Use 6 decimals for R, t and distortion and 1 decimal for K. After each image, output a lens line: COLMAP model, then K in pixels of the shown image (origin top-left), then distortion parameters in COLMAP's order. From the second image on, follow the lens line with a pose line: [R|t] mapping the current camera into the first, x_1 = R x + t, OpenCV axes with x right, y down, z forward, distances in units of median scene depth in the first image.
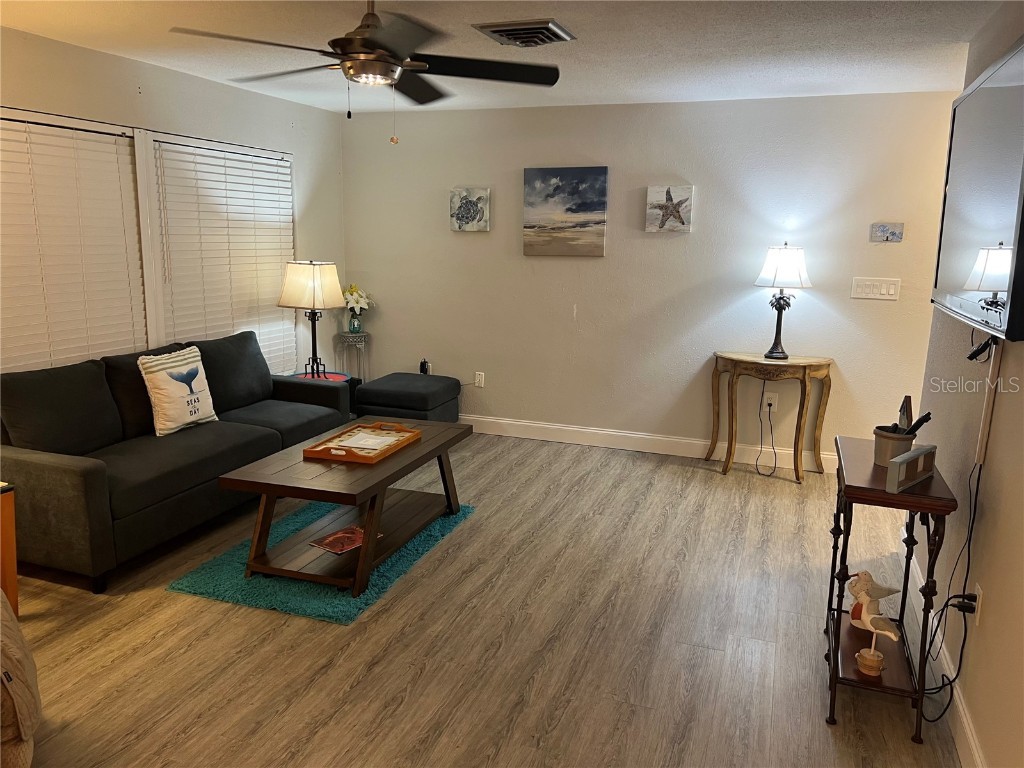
lens RADIAL K [[778.8, 0, 507.8], [0, 778.8, 385.7], [0, 0, 1]] dist [0.036774, -0.030730]
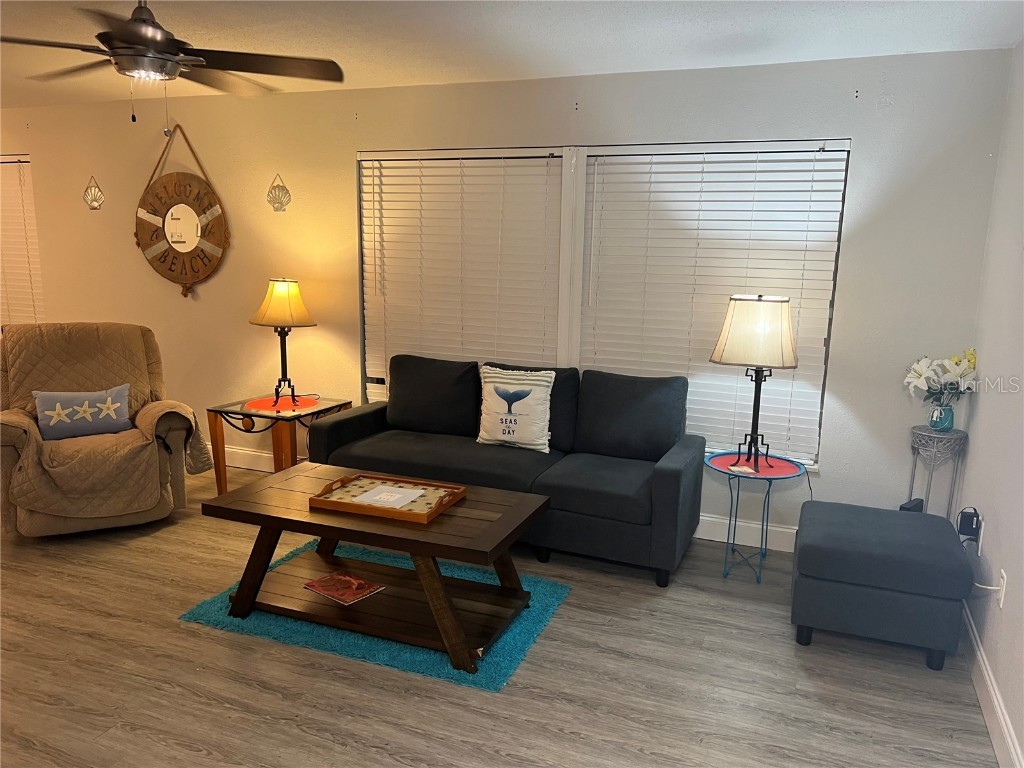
lens RADIAL K [[778.8, 0, 540.7], [0, 778.8, 392.5], [0, 0, 1]] dist [0.036774, -0.030730]
pose [[-0.025916, 0.179095, -0.983490, 0.458084], [-0.214232, 0.959969, 0.180457, -0.165840], [0.976439, 0.215371, 0.013489, 0.844764]]
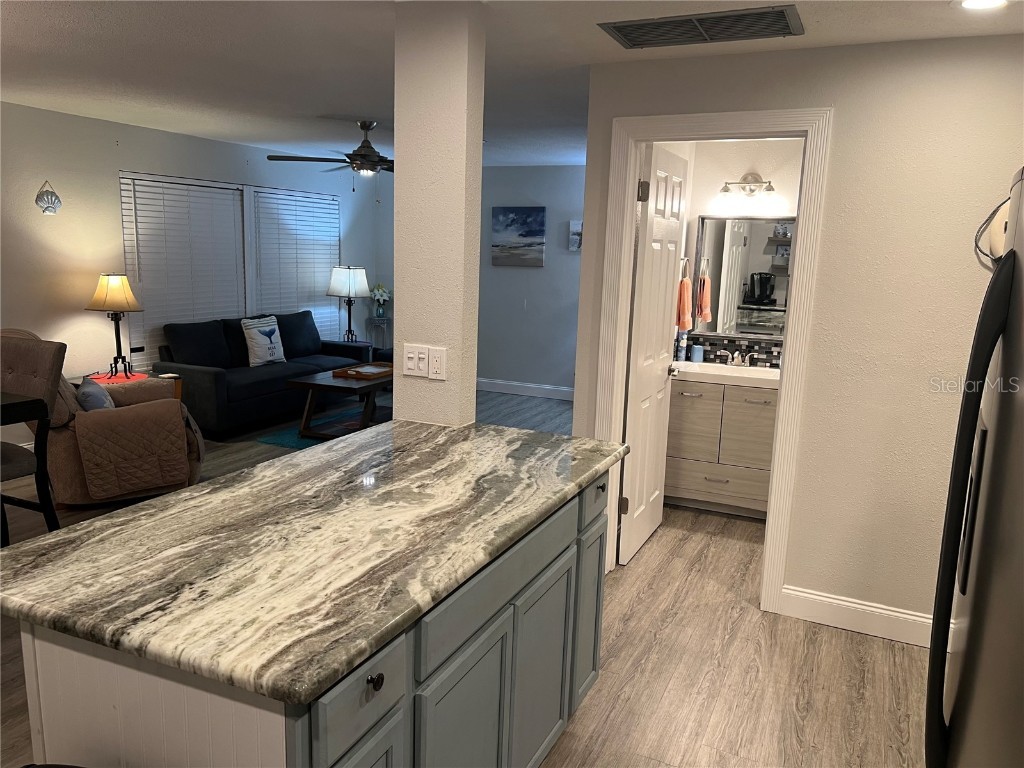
lens RADIAL K [[778.8, 0, 512.9], [0, 778.8, 387.2], [0, 0, 1]] dist [0.036774, -0.030730]
pose [[0.996705, 0.026641, -0.076611, 0.198029], [-0.028136, 0.999433, -0.018498, 0.099203], [0.076074, 0.020593, 0.996889, -0.511737]]
